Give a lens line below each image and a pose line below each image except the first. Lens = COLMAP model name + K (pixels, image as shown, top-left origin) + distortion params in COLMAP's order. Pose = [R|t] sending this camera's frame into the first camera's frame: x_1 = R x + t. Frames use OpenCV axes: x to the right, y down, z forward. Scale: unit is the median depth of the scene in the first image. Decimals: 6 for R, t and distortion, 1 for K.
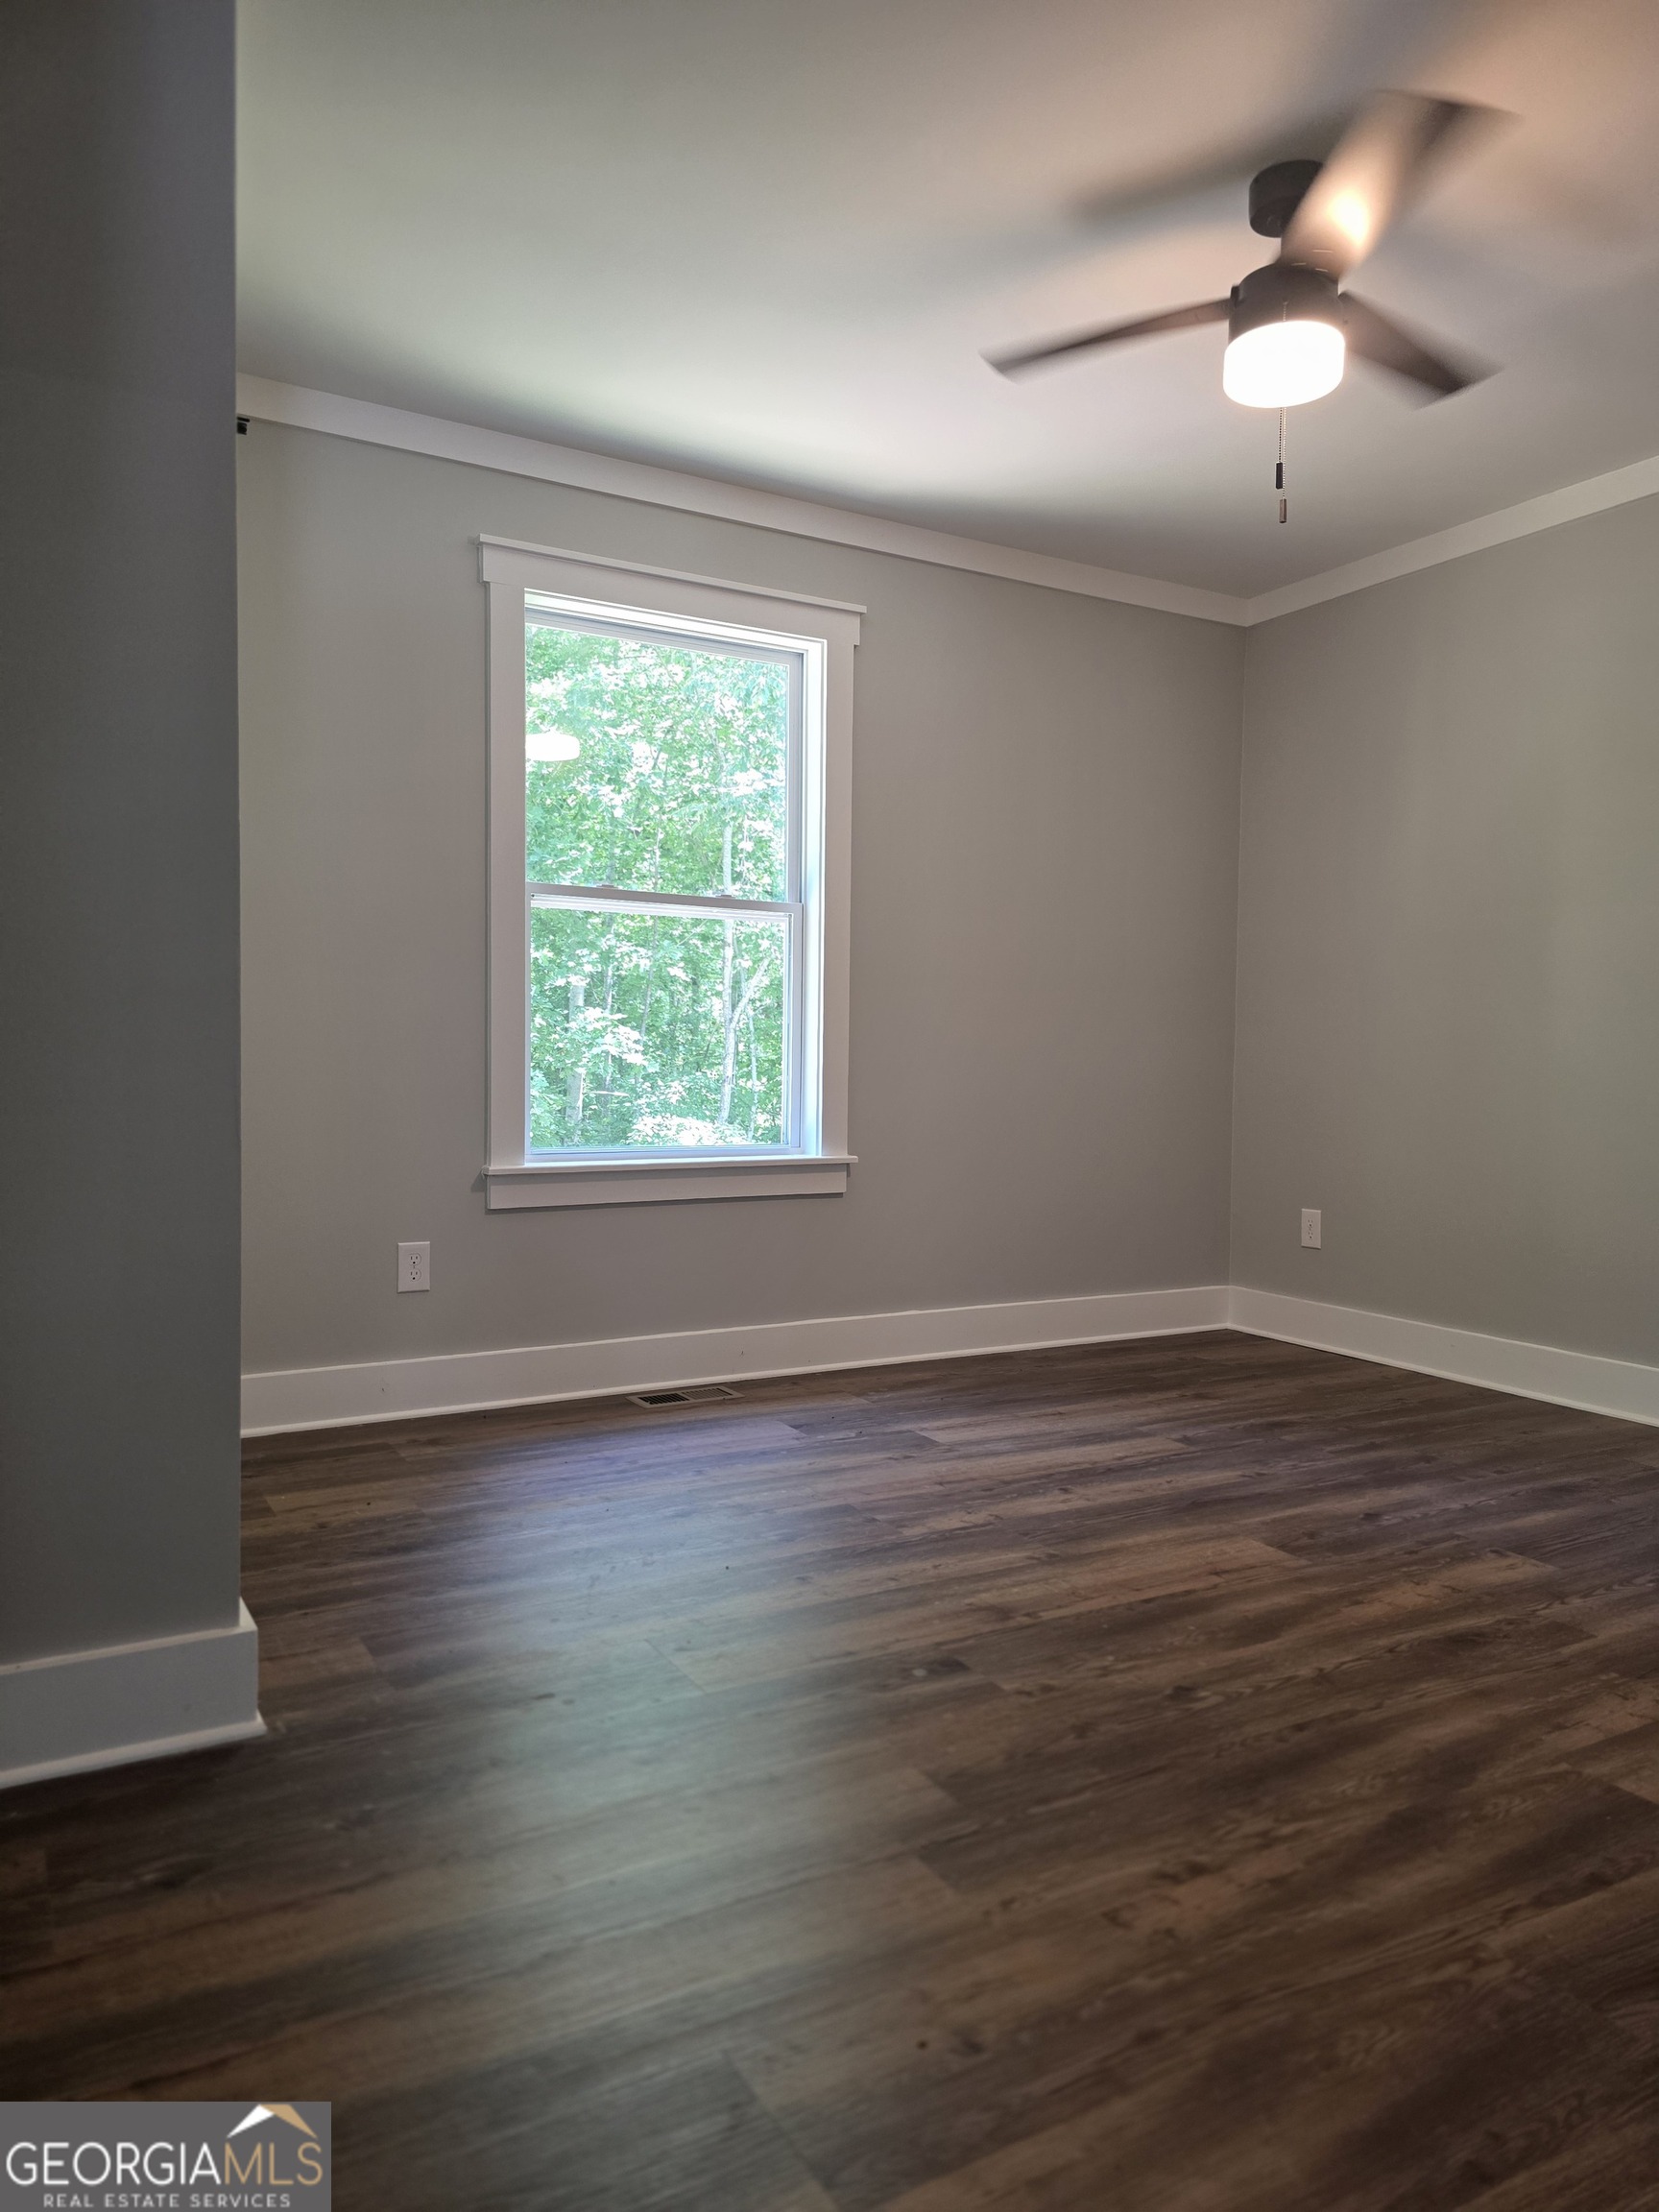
lens RADIAL K [[1480.5, 0, 822.6], [0, 1480.5, 1104.0], [0, 0, 1]] dist [0.033479, -0.023575]
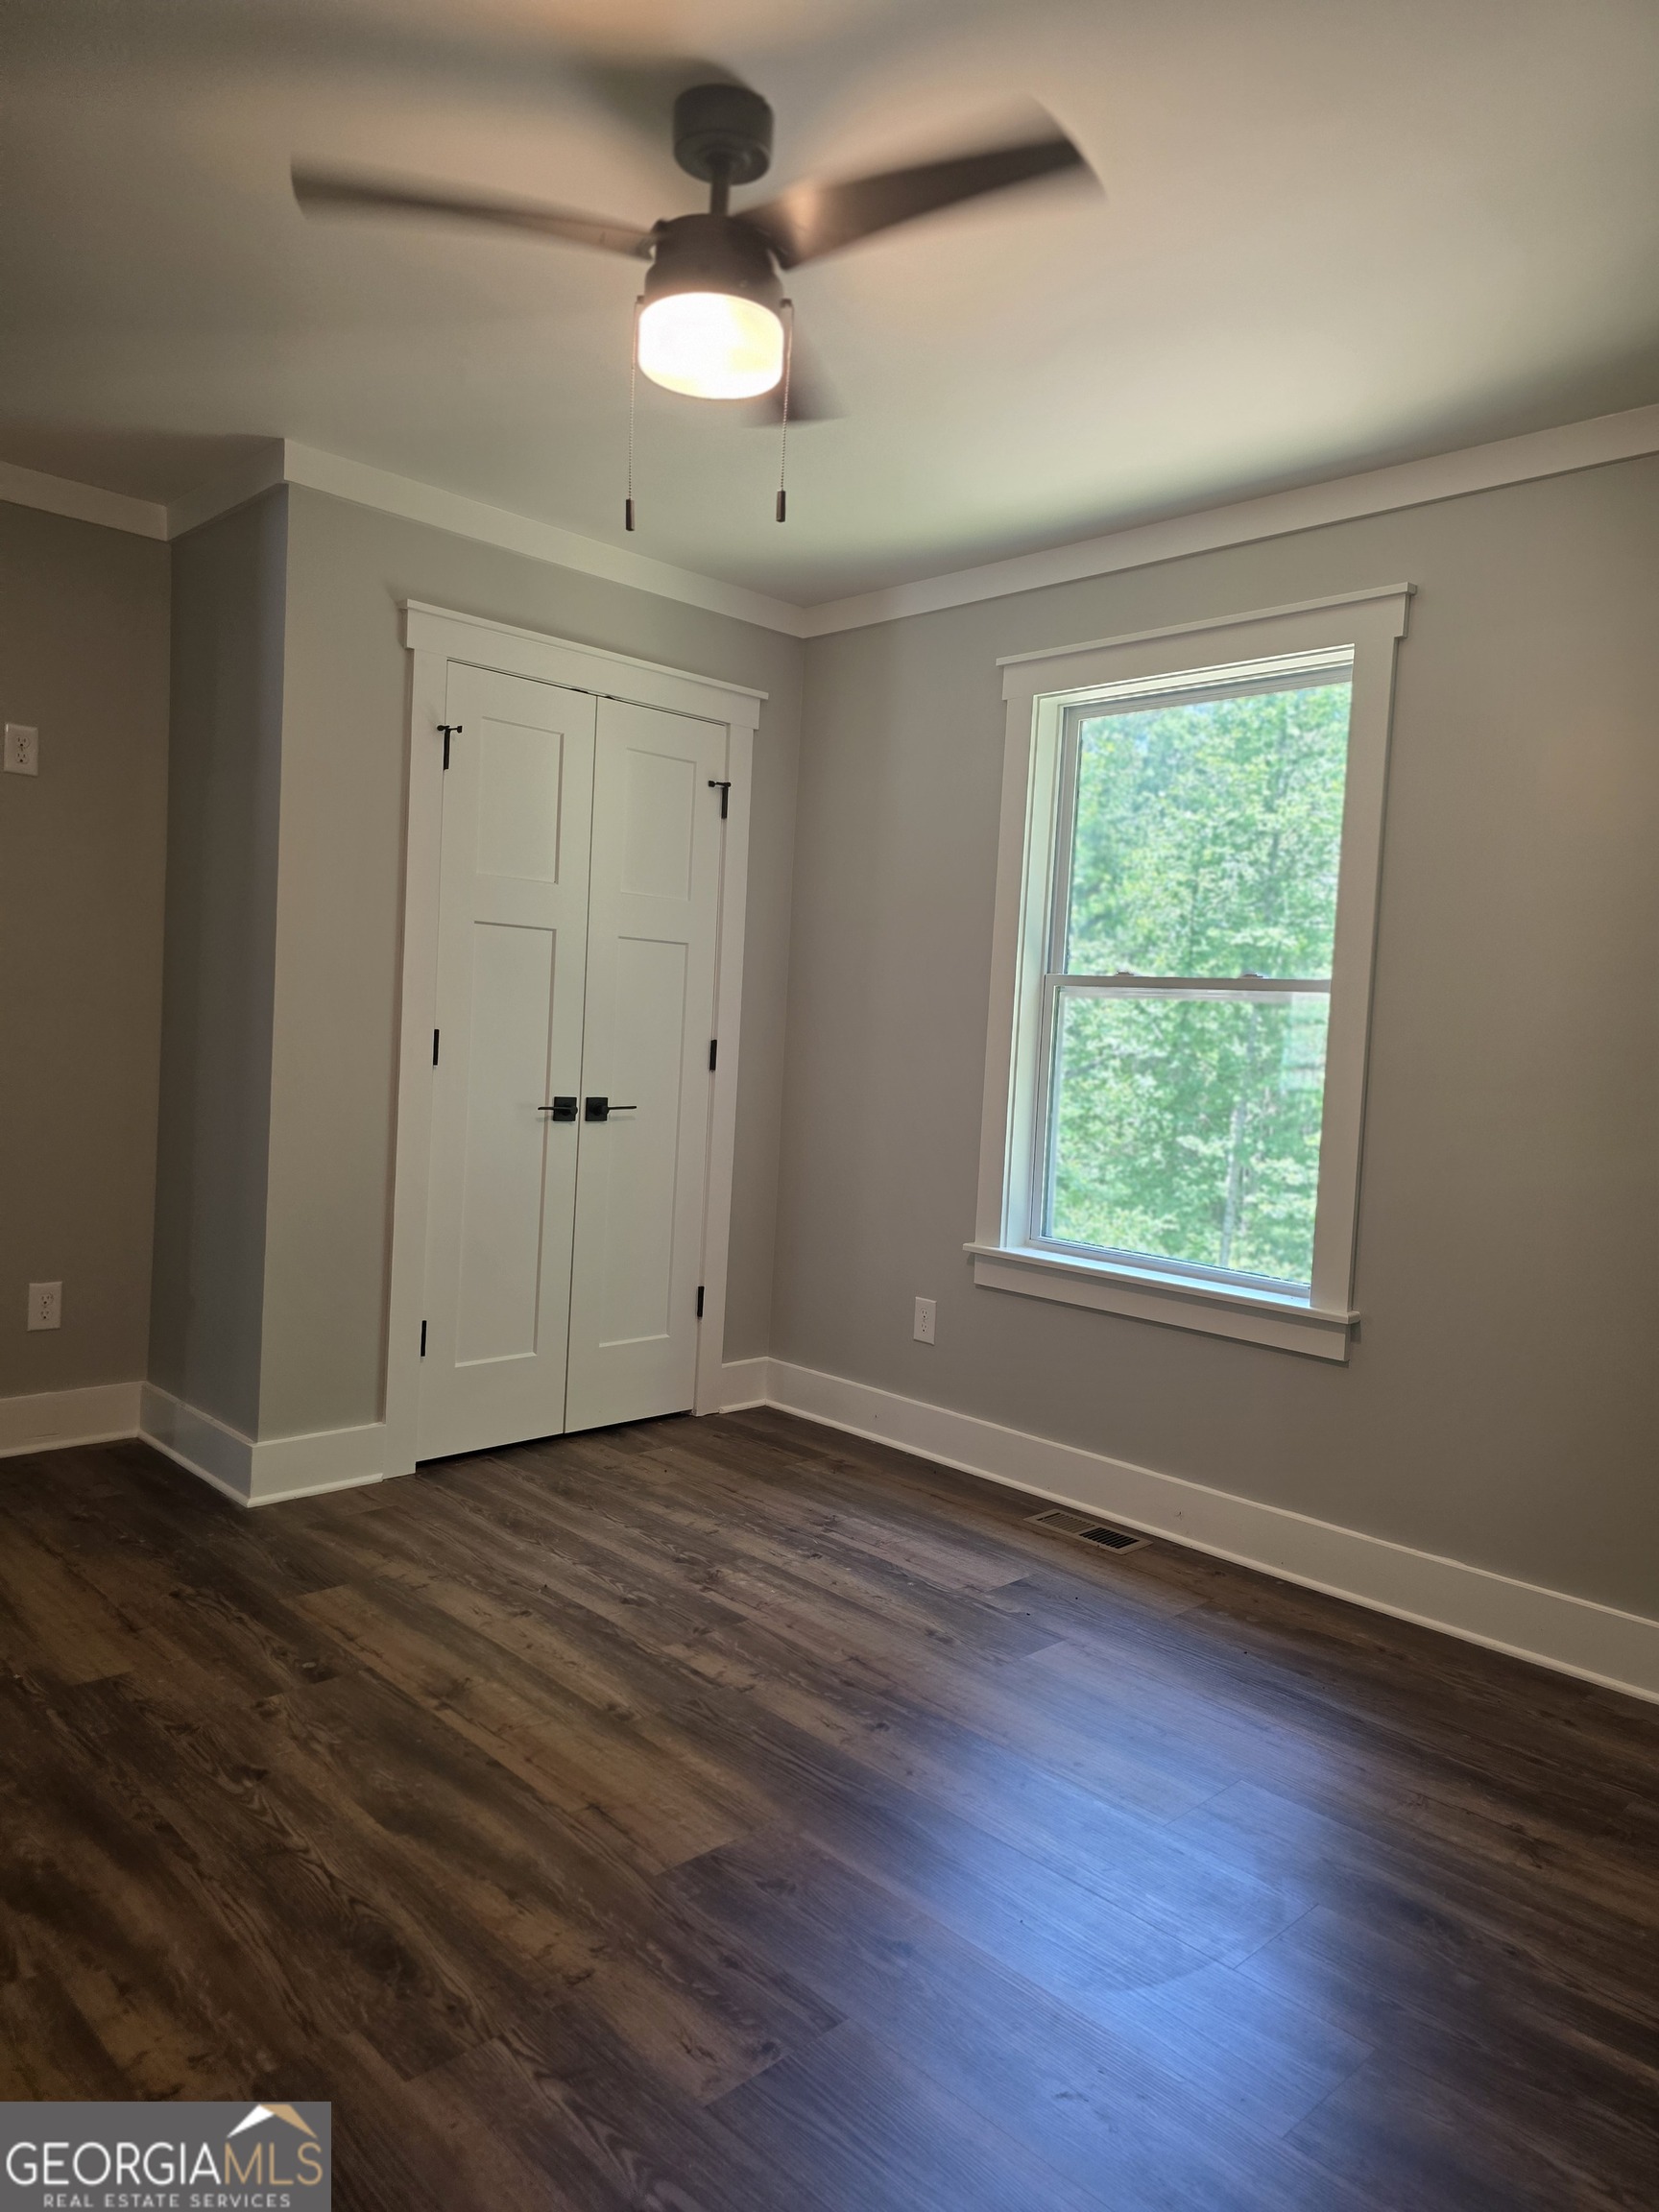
lens RADIAL K [[1480.5, 0, 822.6], [0, 1480.5, 1104.0], [0, 0, 1]] dist [0.033479, -0.023575]
pose [[0.259507, 0.056954, -0.964060, 1.111641], [-0.083458, 0.995847, 0.036367, -0.126809], [0.962128, 0.071022, 0.263183, 0.888110]]
